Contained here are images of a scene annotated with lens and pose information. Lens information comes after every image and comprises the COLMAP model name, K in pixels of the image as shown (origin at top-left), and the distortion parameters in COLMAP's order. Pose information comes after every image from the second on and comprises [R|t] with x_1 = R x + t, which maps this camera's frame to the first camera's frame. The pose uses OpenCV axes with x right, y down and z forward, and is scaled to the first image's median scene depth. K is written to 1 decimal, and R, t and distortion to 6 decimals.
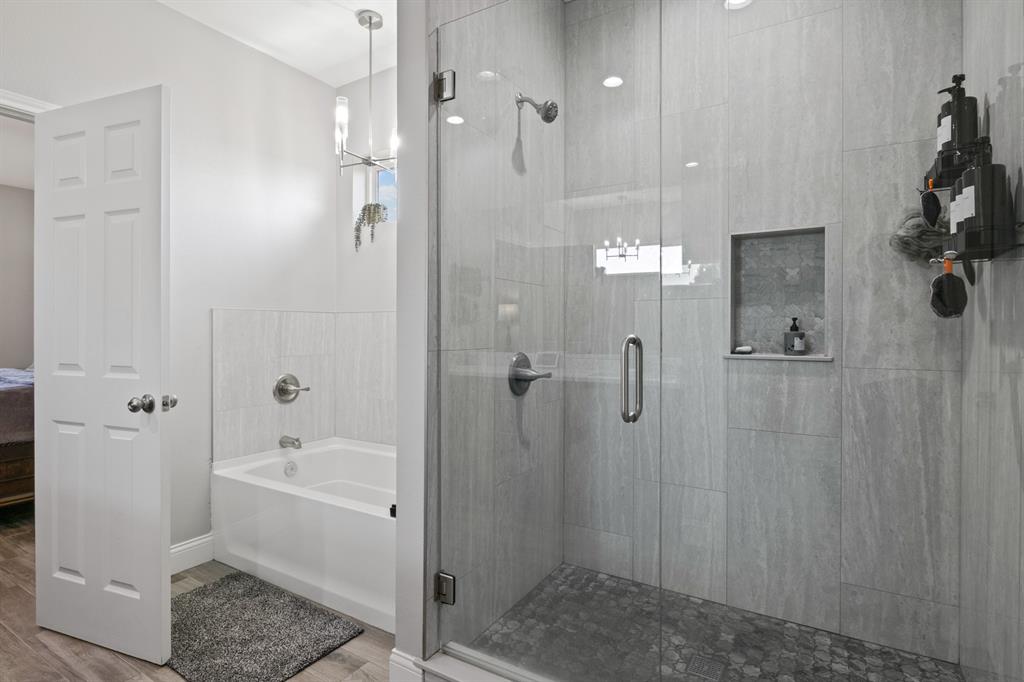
lens RADIAL K [[516.9, 0, 511.1], [0, 516.9, 335.5], [0, 0, 1]] dist [-0.001754, 0.000163]
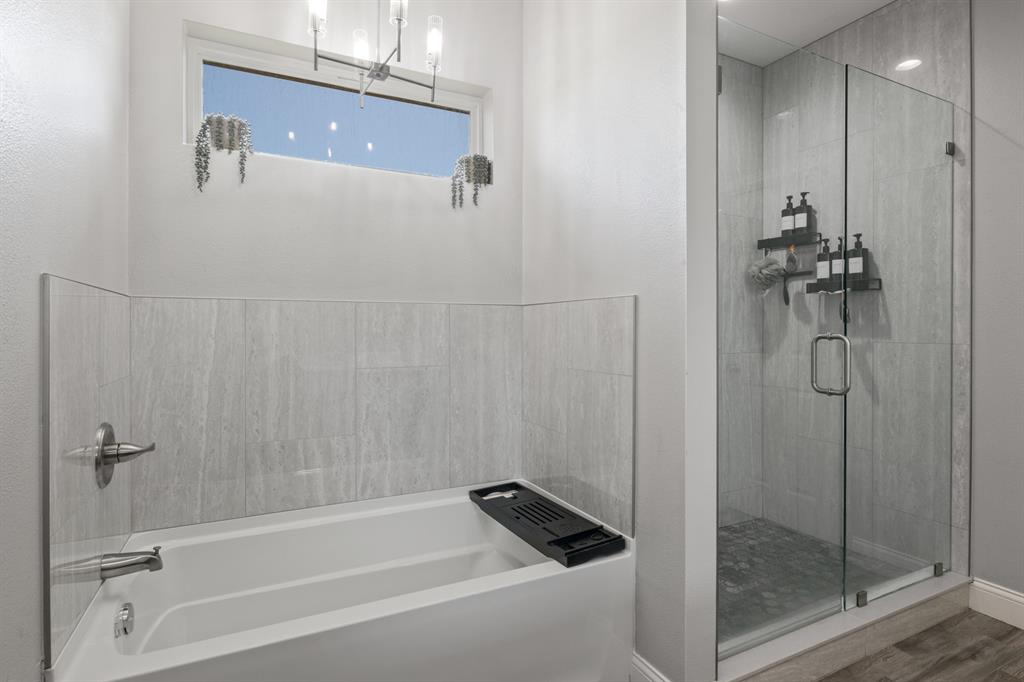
lens RADIAL K [[505.5, 0, 515.4], [0, 505.5, 335.1], [0, 0, 1]] dist [-0.000374, 0.000441]
pose [[0.549458, -0.008334, 0.835480, -0.989549], [0.012910, 0.999916, 0.001484, -0.002487], [-0.835421, 0.009971, 0.549519, 0.706849]]
